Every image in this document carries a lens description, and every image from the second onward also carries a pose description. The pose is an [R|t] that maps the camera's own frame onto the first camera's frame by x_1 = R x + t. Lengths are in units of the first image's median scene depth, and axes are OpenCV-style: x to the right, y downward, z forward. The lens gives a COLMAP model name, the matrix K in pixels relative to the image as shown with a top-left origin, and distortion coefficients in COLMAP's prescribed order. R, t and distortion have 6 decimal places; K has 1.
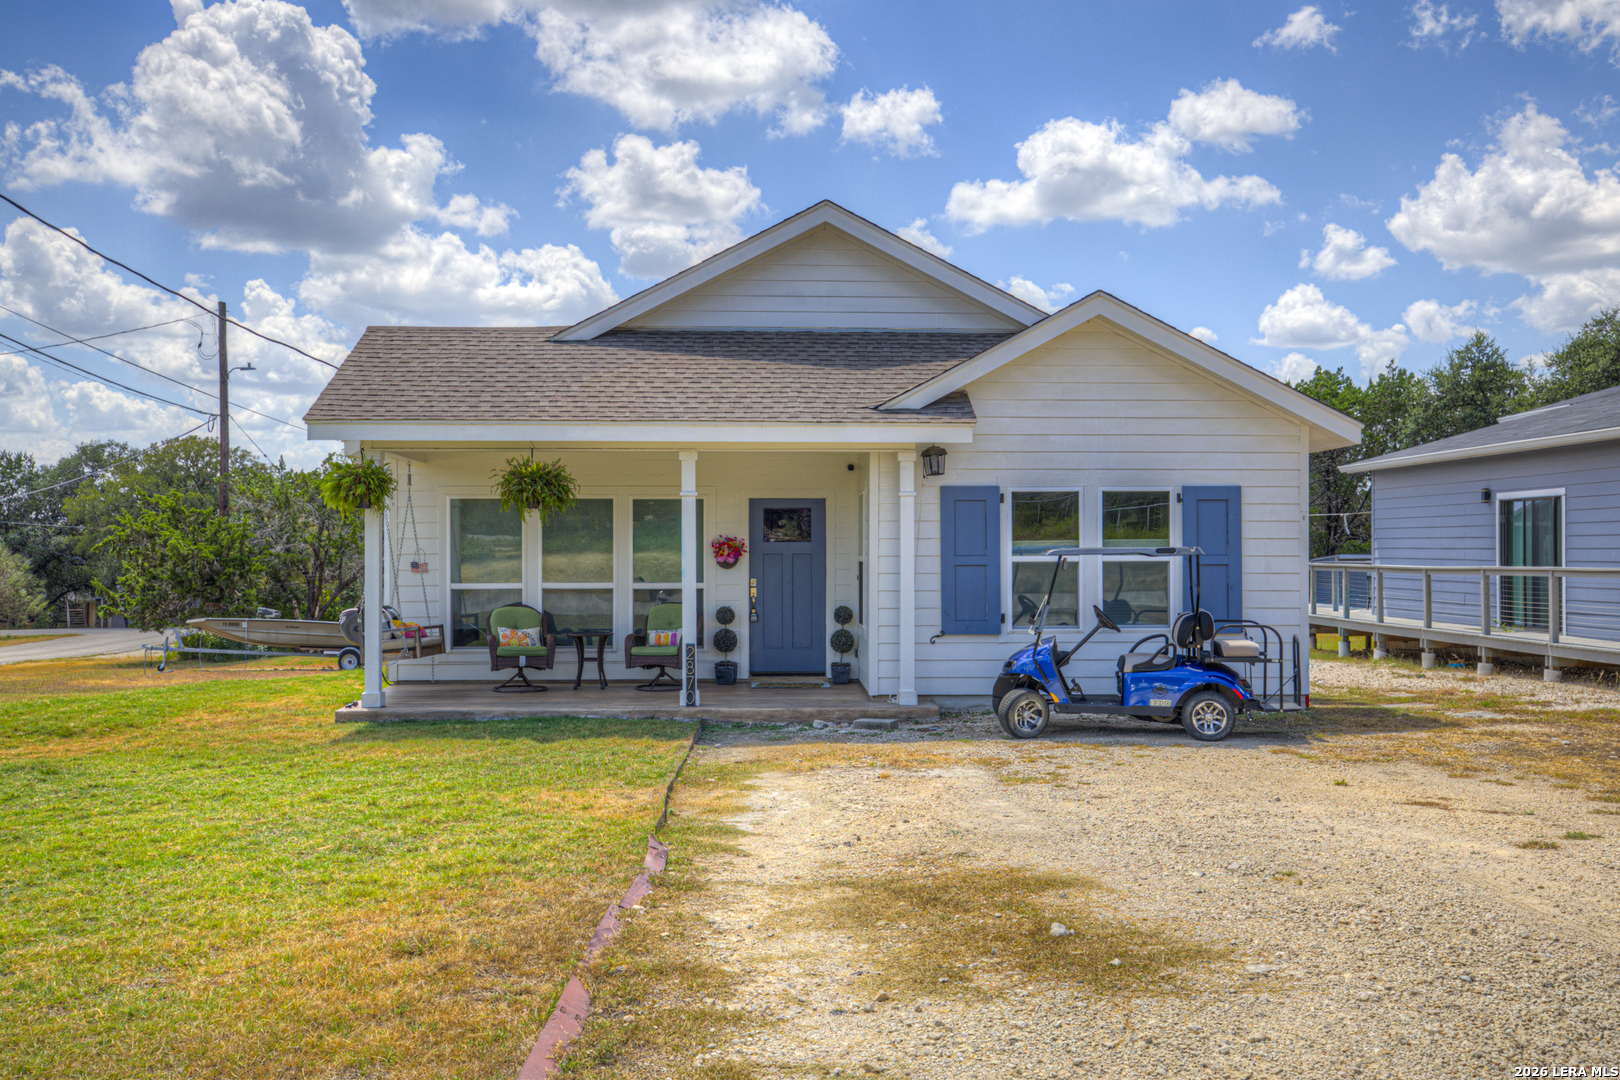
lens RADIAL K [[1499.2, 0, 823.8], [0, 1499.2, 547.9], [0, 0, 1]] dist [0.096322, 0.000000]
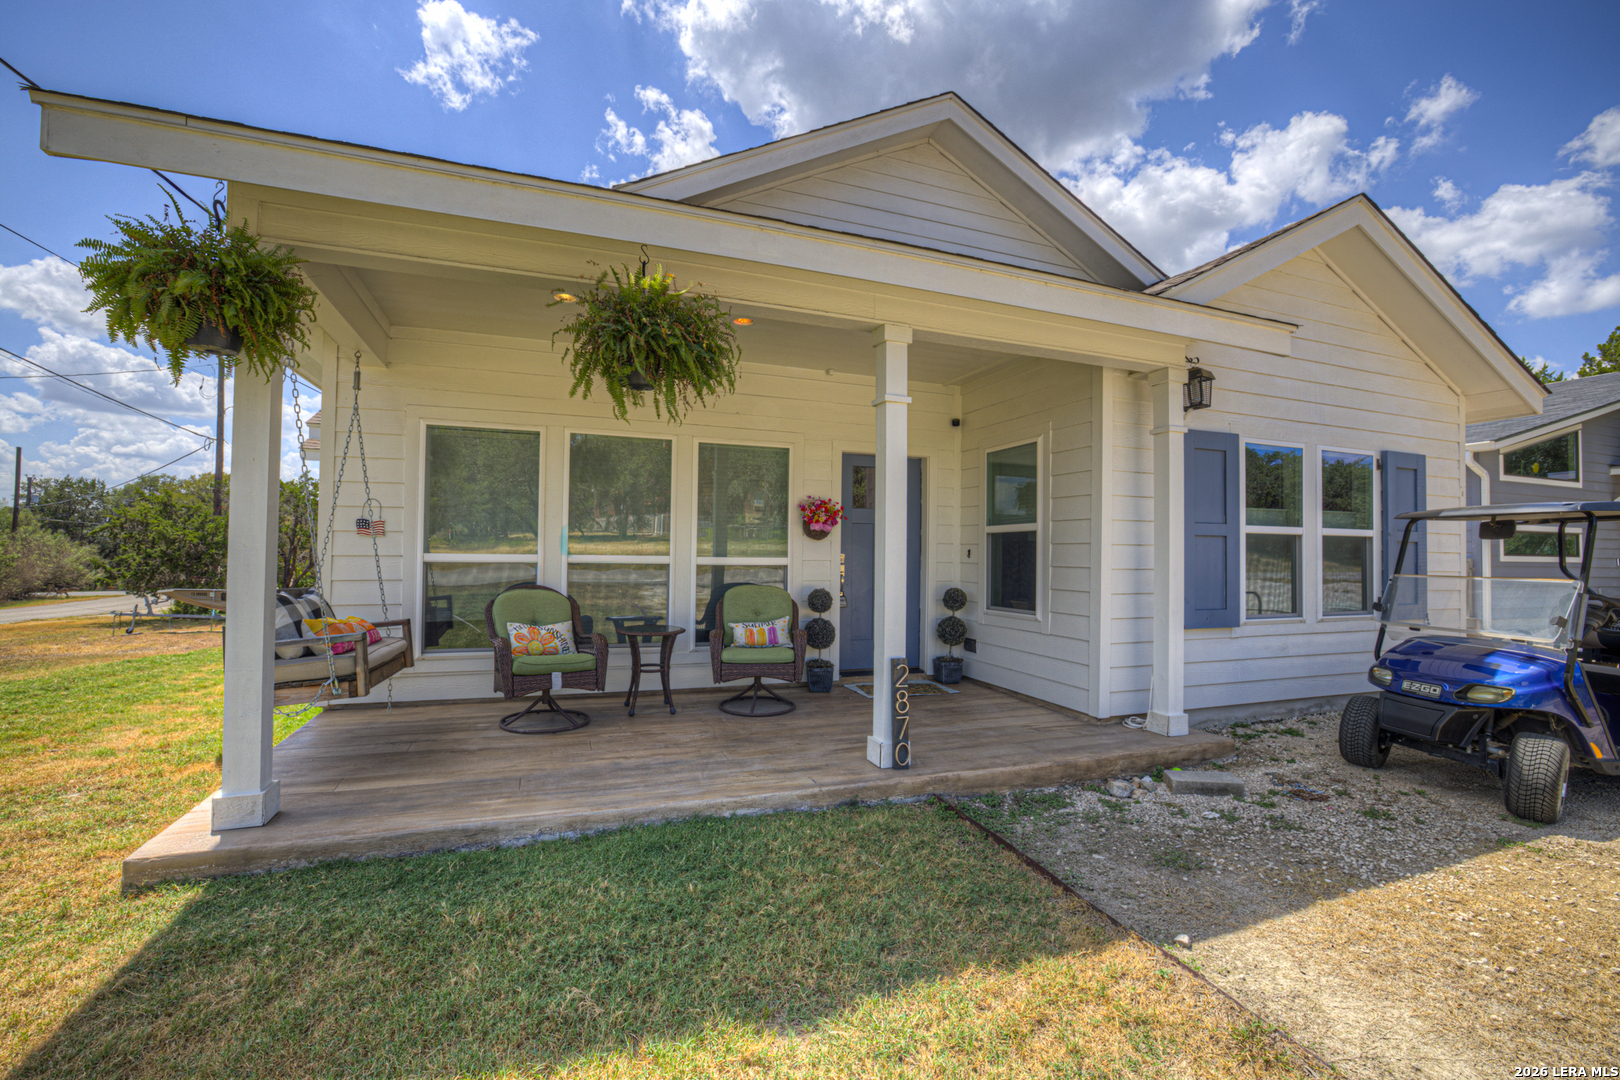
lens RADIAL K [[691.9, 0, 814.0], [0, 691.9, 538.0], [0, 0, 1]] dist [-0.009285, 0.004160]
pose [[0.953785, 0.020734, 0.299774, -0.189681], [-0.014887, 0.999652, -0.021774, 0.022524], [-0.300121, 0.016305, 0.953762, 0.715337]]
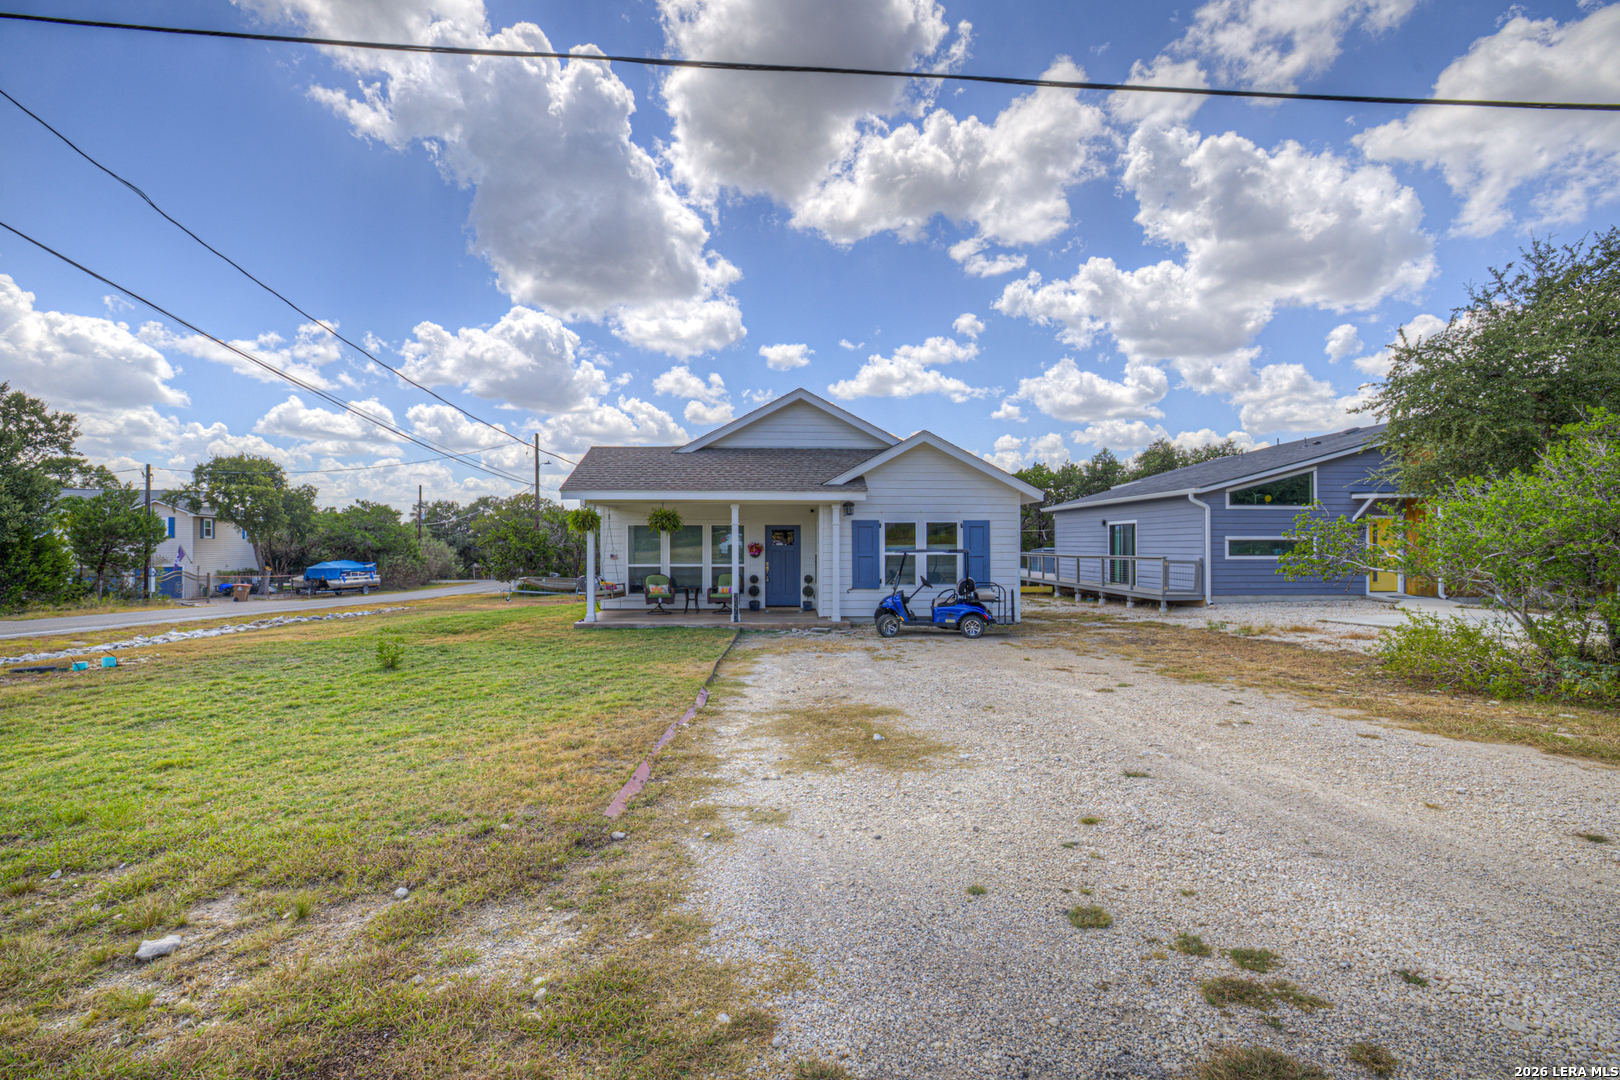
lens RADIAL K [[691.9, 0, 812.8], [0, 691.9, 542.0], [0, 0, 1]] dist [-0.009285, 0.004160]
pose [[0.999998, -0.000625, 0.001624, 0.018389], [0.000630, 0.999995, -0.003040, -0.005739], [-0.001622, 0.003041, 0.999994, 0.006830]]
